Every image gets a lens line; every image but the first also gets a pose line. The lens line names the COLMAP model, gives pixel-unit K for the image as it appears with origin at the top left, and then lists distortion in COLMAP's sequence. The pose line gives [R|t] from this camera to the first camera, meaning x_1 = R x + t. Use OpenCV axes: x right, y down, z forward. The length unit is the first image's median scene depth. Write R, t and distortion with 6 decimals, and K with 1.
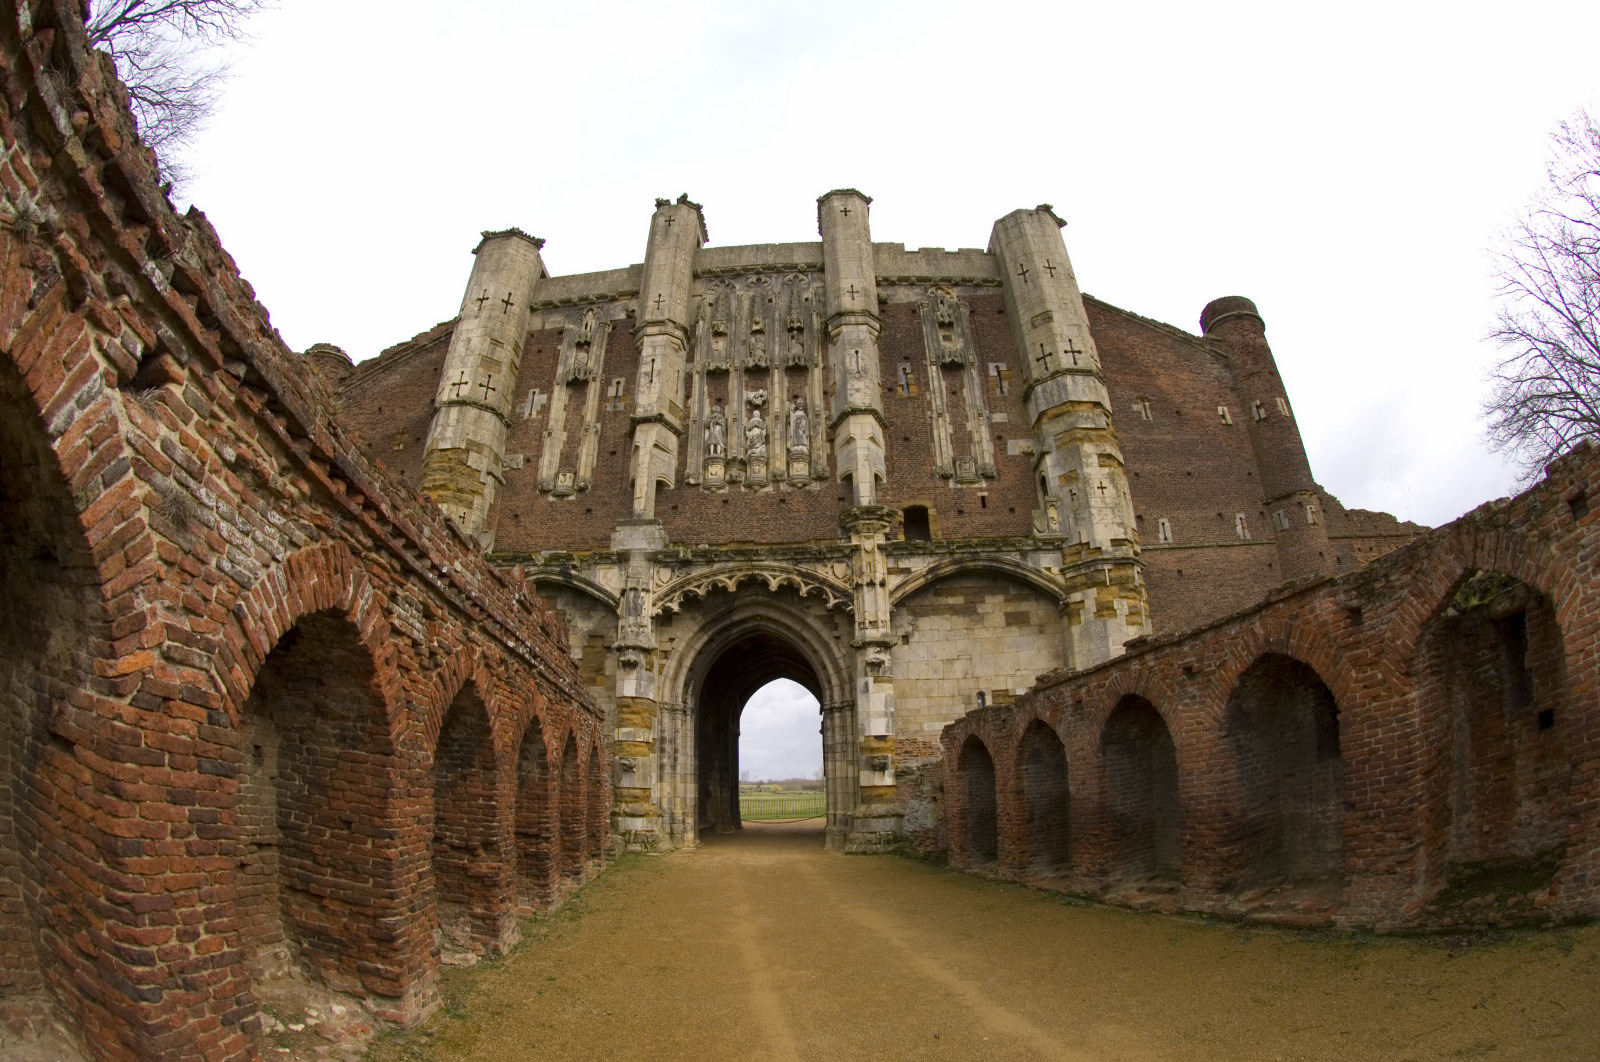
lens RADIAL K [[715.6, 0, 797.6], [0, 715.6, 537.8], [0, 0, 1]] dist [-0.352633, 0.127939]
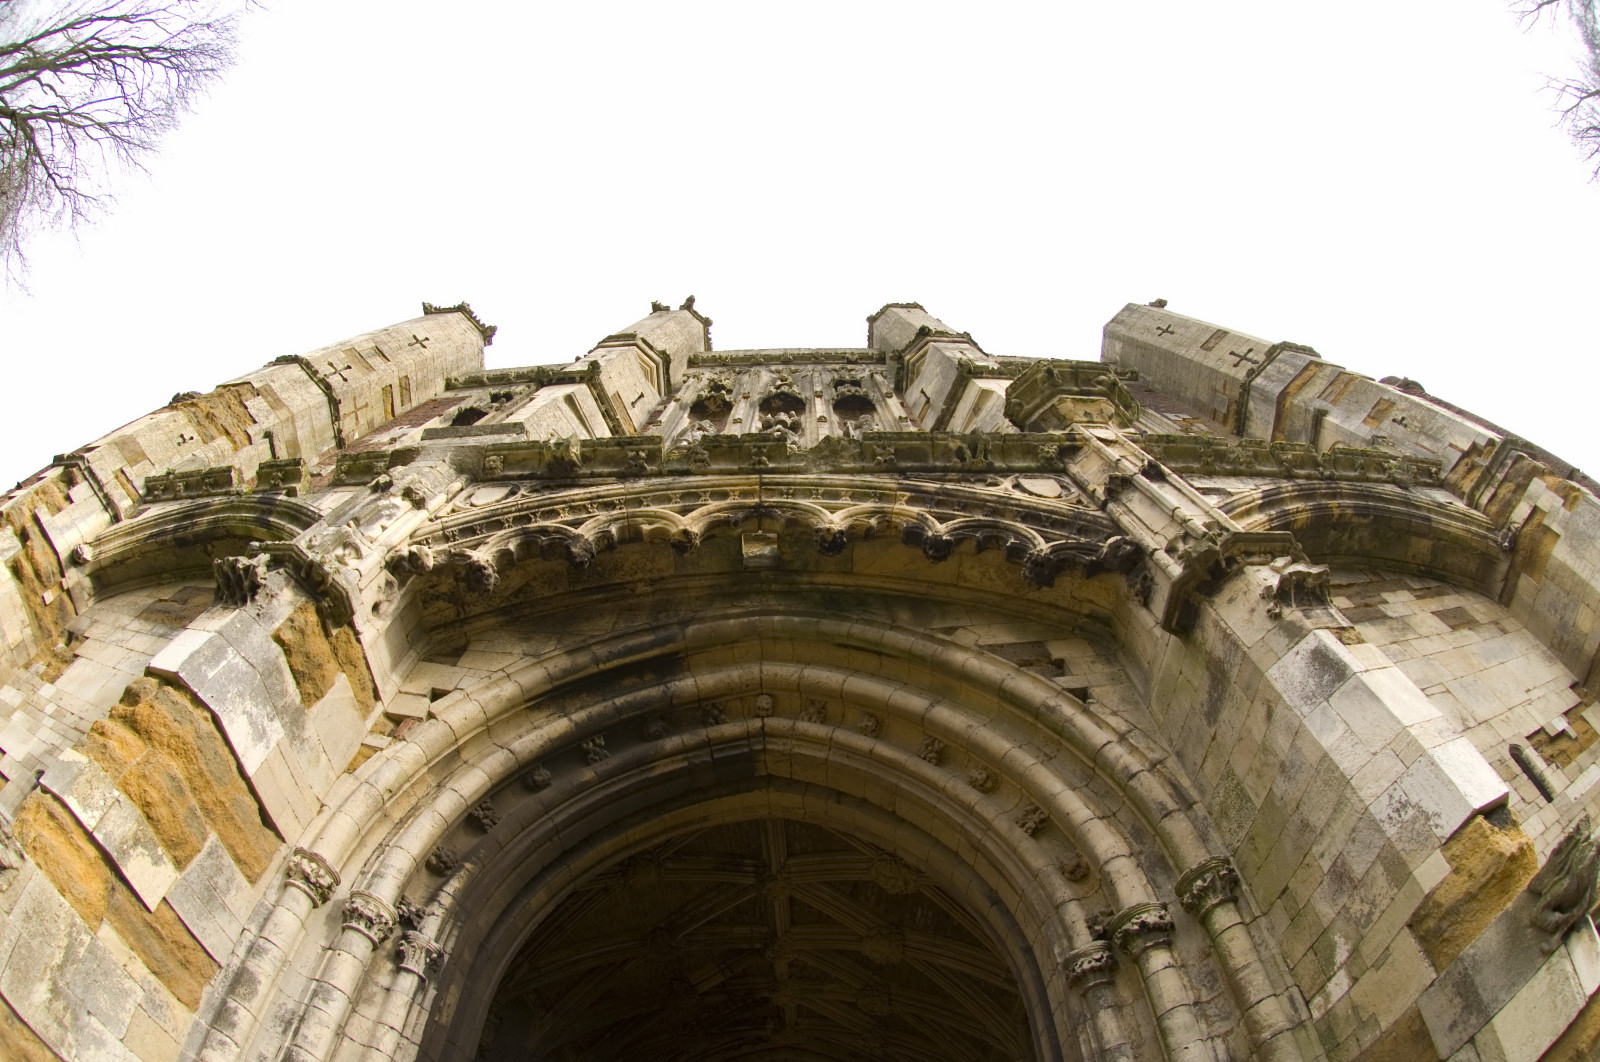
lens RADIAL K [[715.6, 0, 797.6], [0, 715.6, 537.8], [0, 0, 1]] dist [-0.352633, 0.127939]
pose [[0.999245, 0.038528, -0.004922, -0.042221], [-0.030082, 0.687503, -0.725558, 0.259311], [-0.024571, 0.725159, 0.688143, 0.748078]]
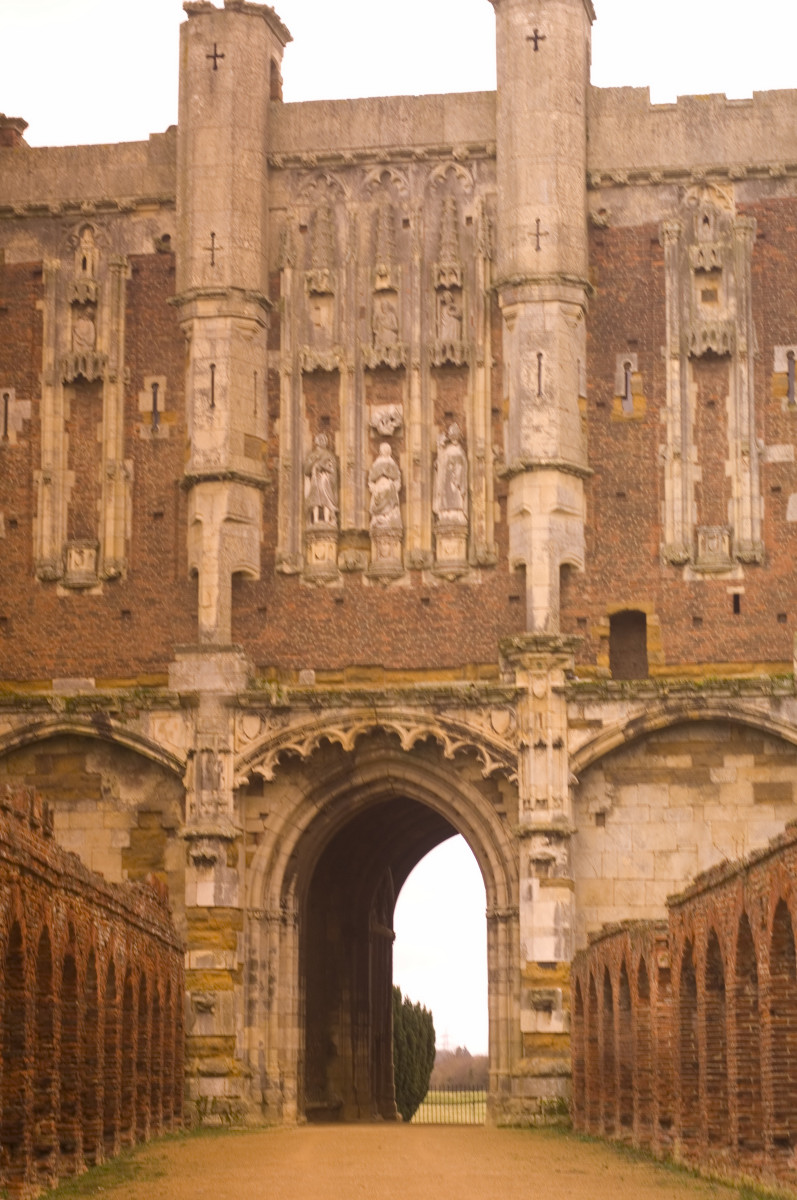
lens RADIAL K [[2990.6, 0, 398.5], [0, 2990.6, 600.0], [0, 0, 1]] dist [-0.058822, -0.067777]
pose [[0.990964, -0.005087, -0.134033, 0.324582], [0.030503, 0.981644, 0.188266, -0.573821], [0.130615, -0.190653, 0.972929, -1.682984]]
